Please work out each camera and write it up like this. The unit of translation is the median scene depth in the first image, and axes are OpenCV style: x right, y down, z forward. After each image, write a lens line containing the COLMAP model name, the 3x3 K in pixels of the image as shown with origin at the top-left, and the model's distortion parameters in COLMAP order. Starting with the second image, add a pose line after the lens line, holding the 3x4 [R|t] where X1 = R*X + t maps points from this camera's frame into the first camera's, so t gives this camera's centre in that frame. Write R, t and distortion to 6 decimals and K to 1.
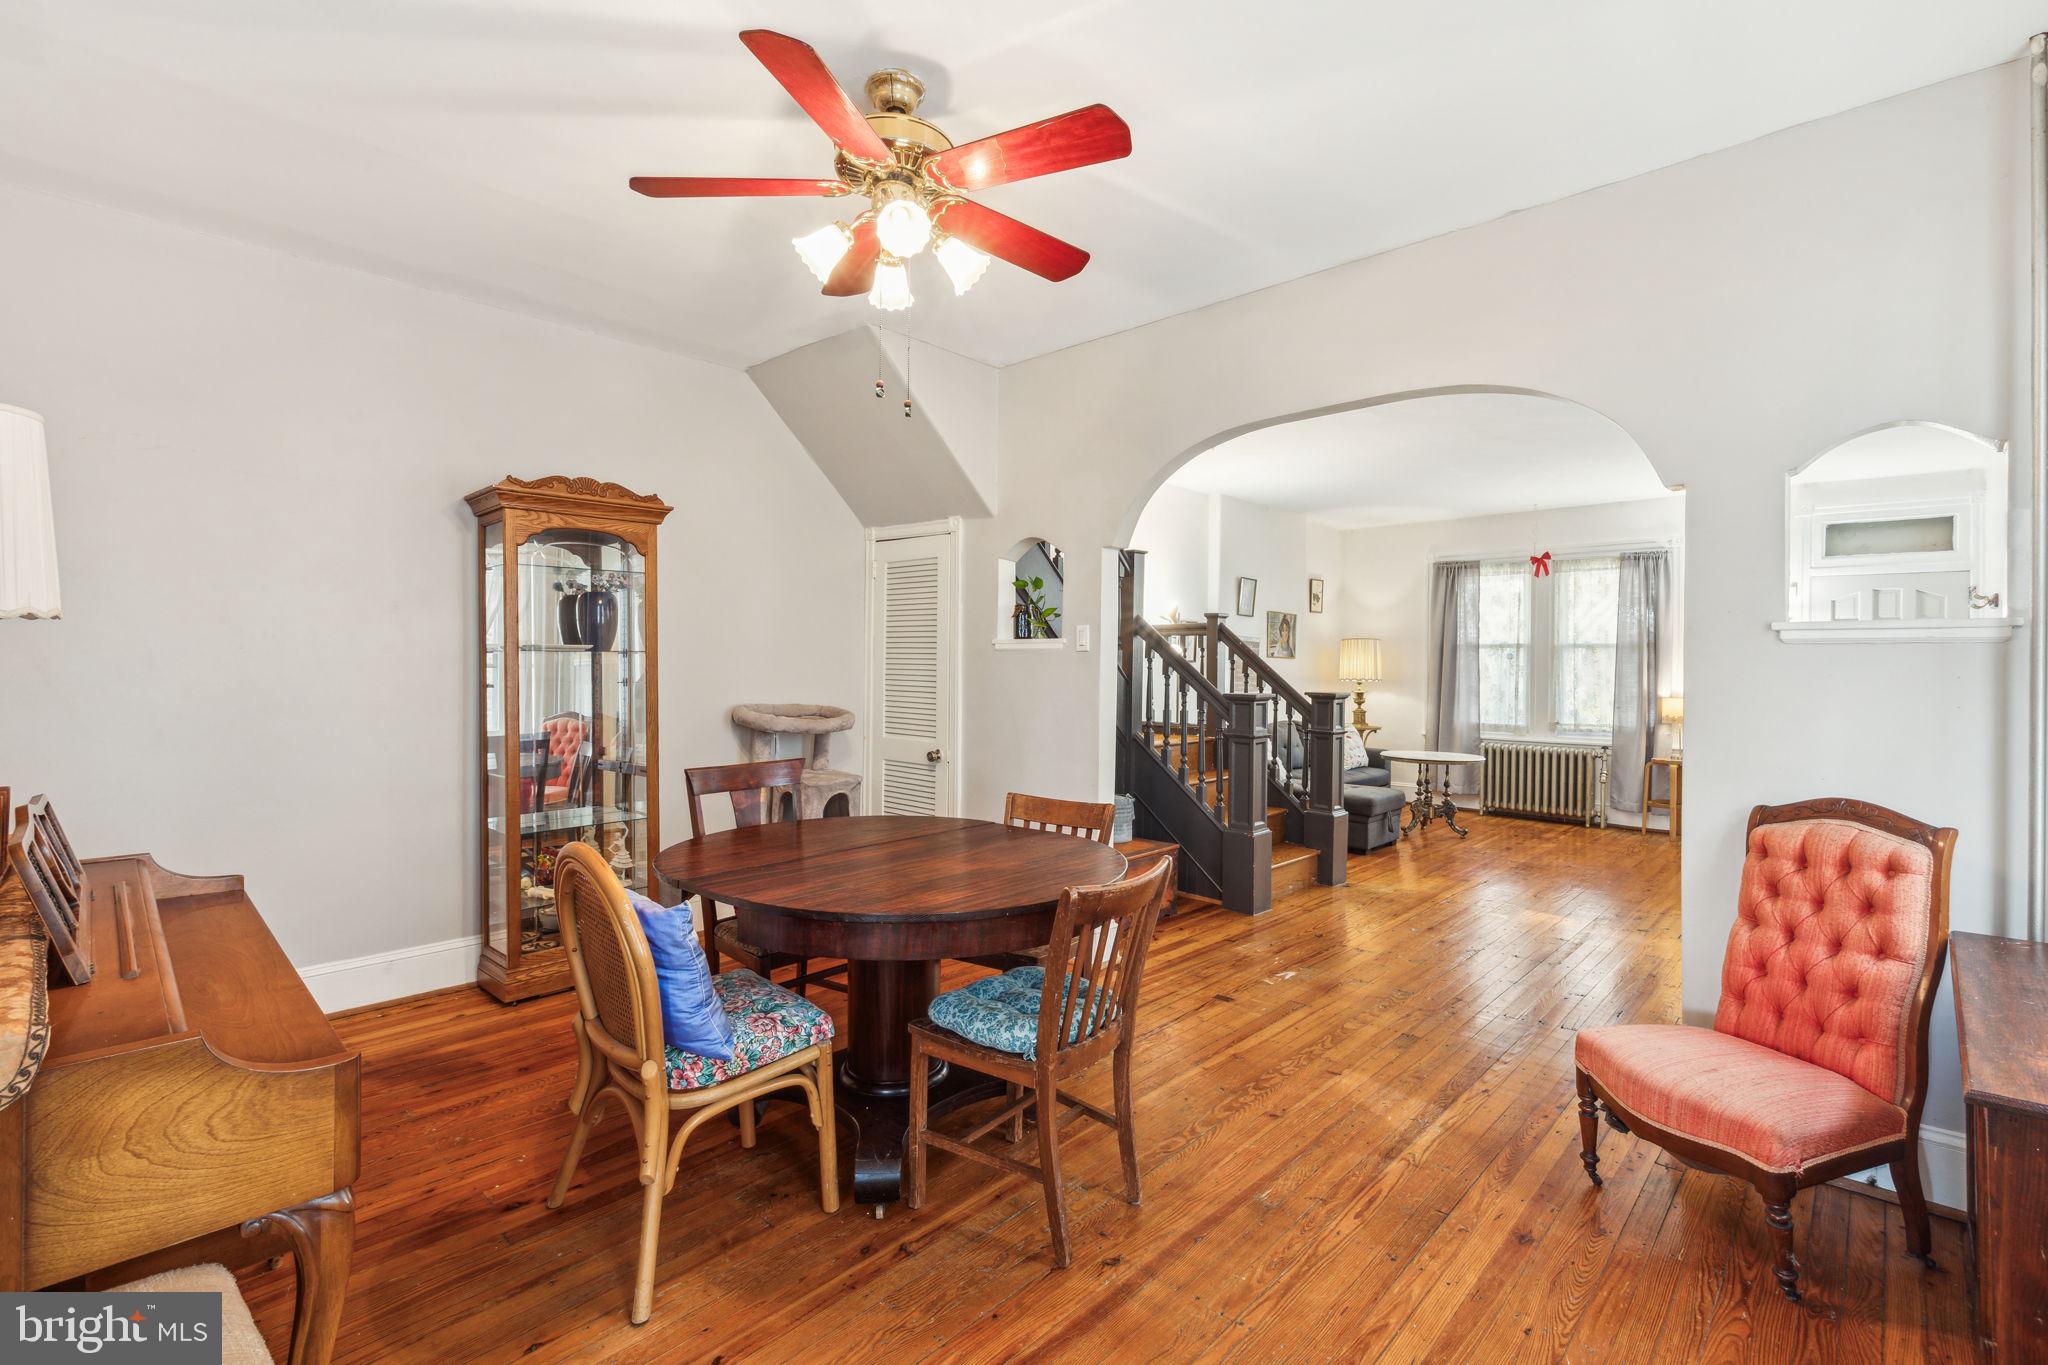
lens RADIAL K [[931.7, 0, 1019.1], [0, 931.7, 669.6], [0, 0, 1]] dist [0.007066, -0.003220]
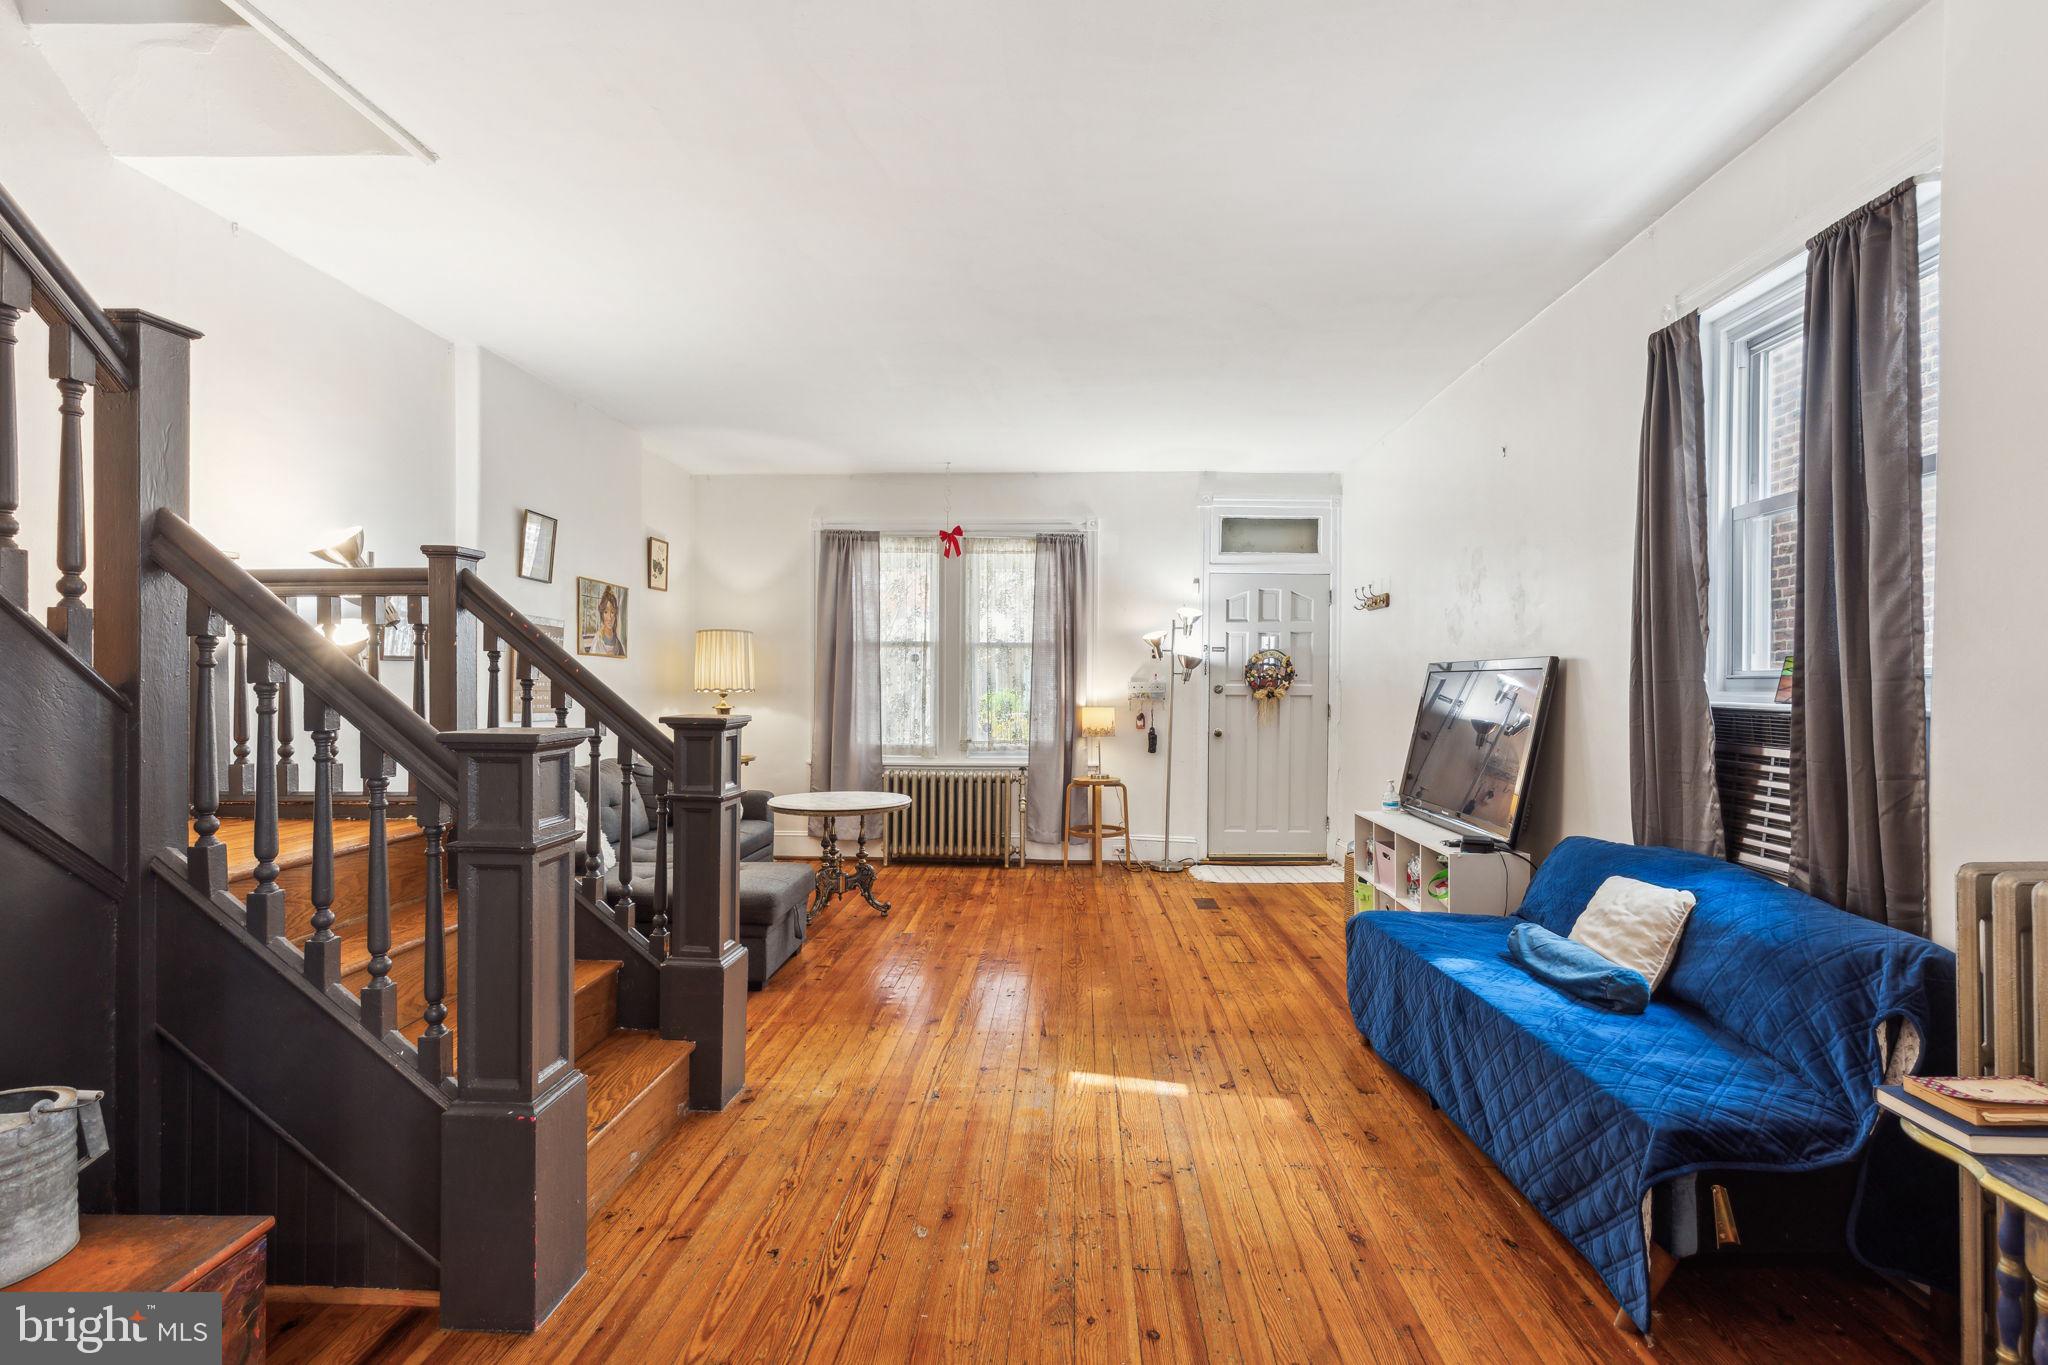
lens RADIAL K [[931.7, 0, 1045.6], [0, 931.7, 686.3], [0, 0, 1]] dist [0.007066, -0.003220]
pose [[0.751387, -0.010078, 0.659785, 0.117343], [0.005228, 0.999943, 0.009320, 0.004051], [-0.659841, -0.003554, 0.751397, 0.428474]]
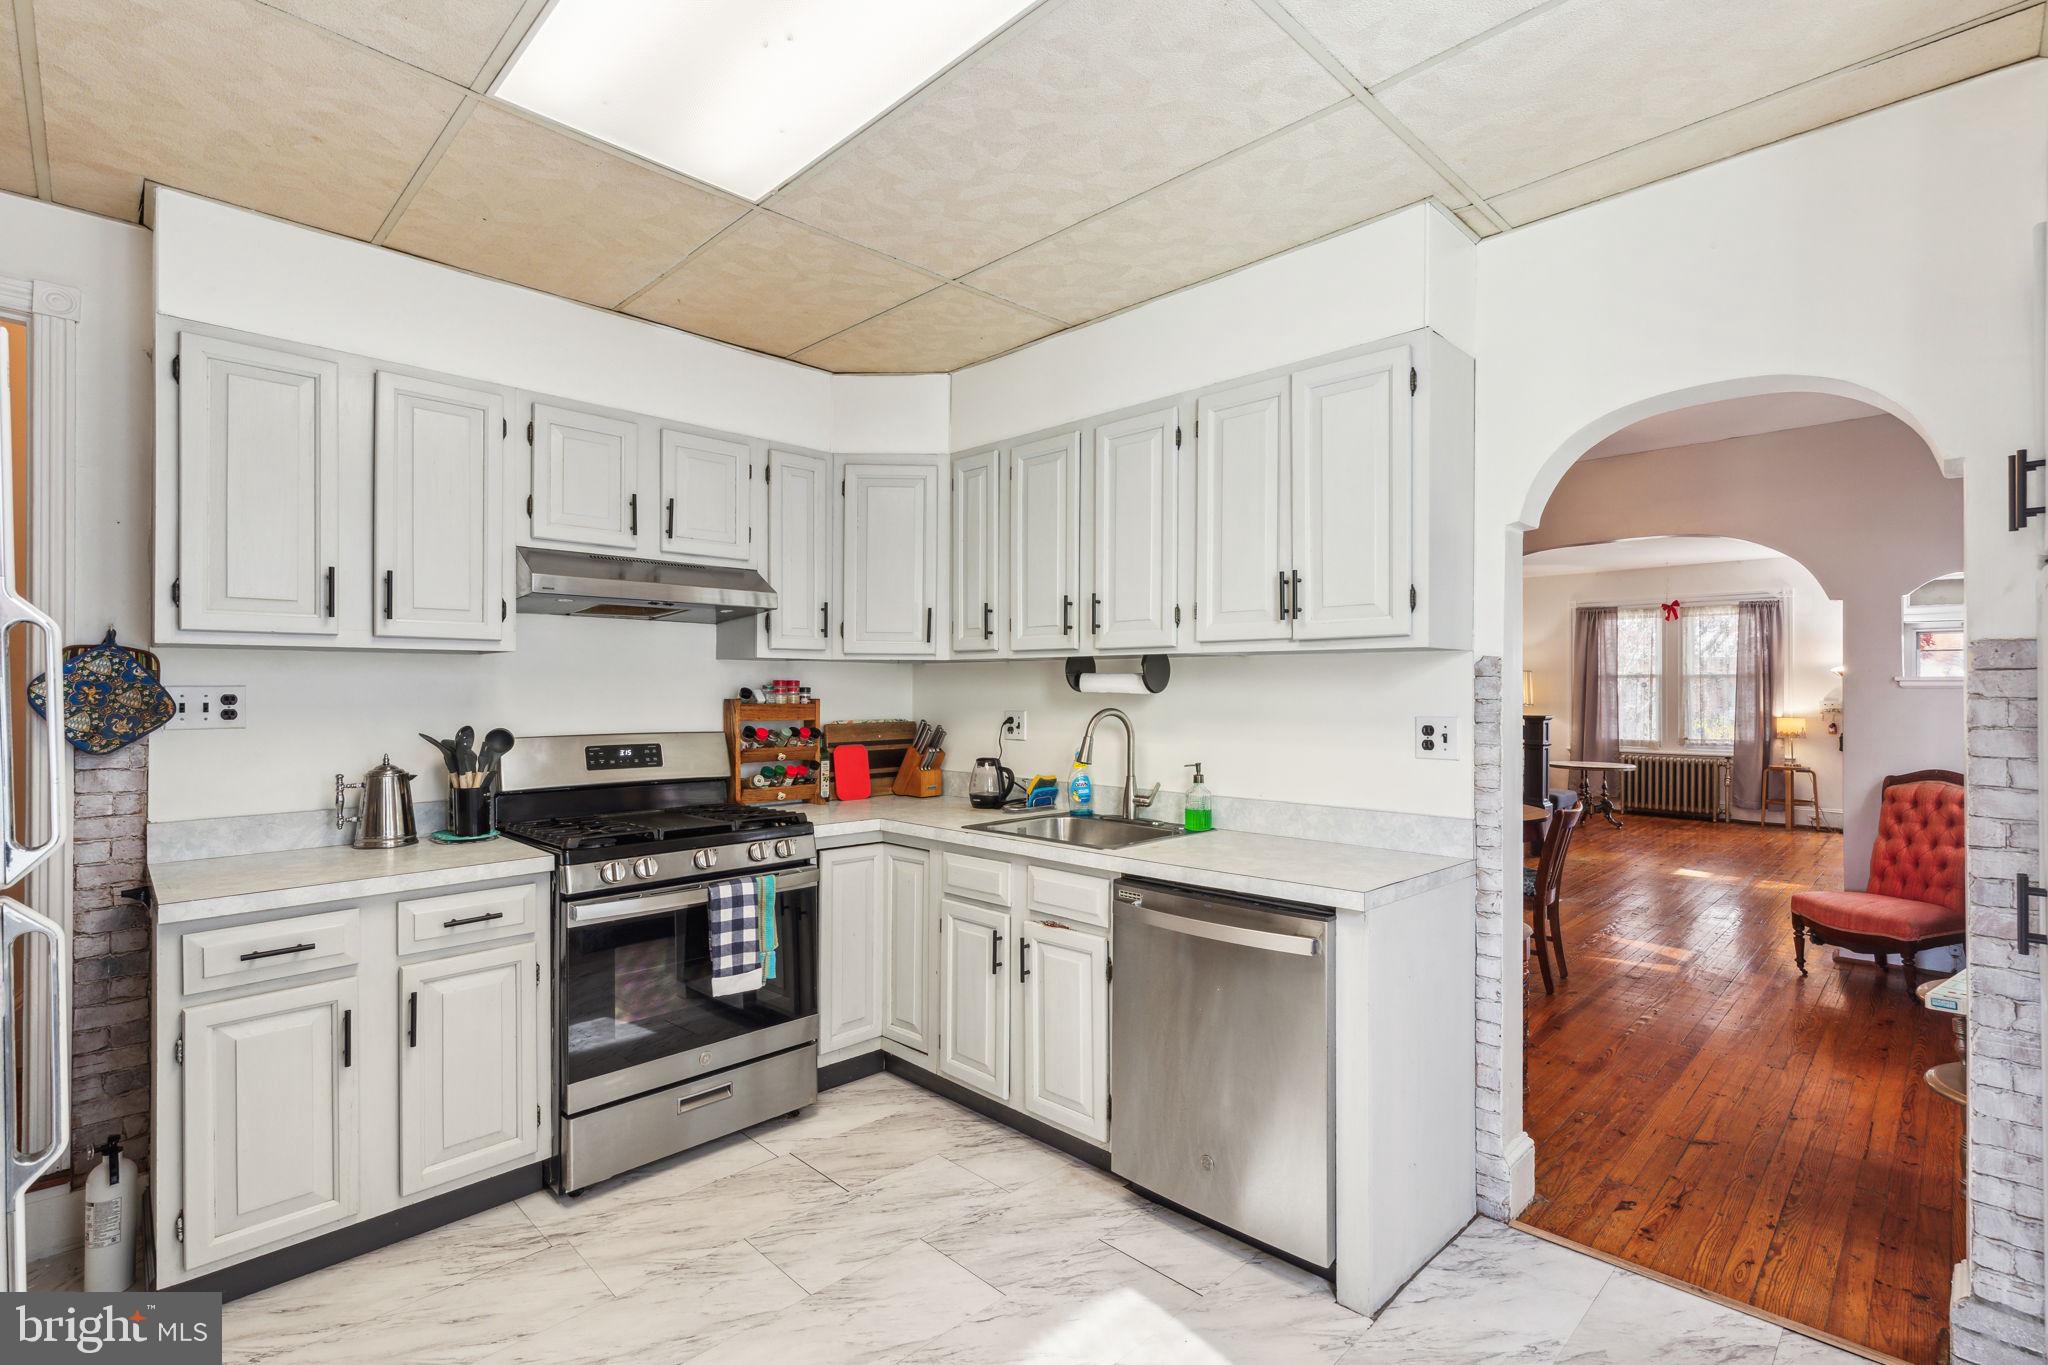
lens RADIAL K [[931.7, 0, 1026.0], [0, 931.7, 685.6], [0, 0, 1]] dist [0.007066, -0.003220]
pose [[0.999205, -0.006681, -0.039307, -0.299174], [0.006385, 0.999950, -0.007658, -0.010771], [0.039357, 0.007400, 0.999198, -0.326585]]
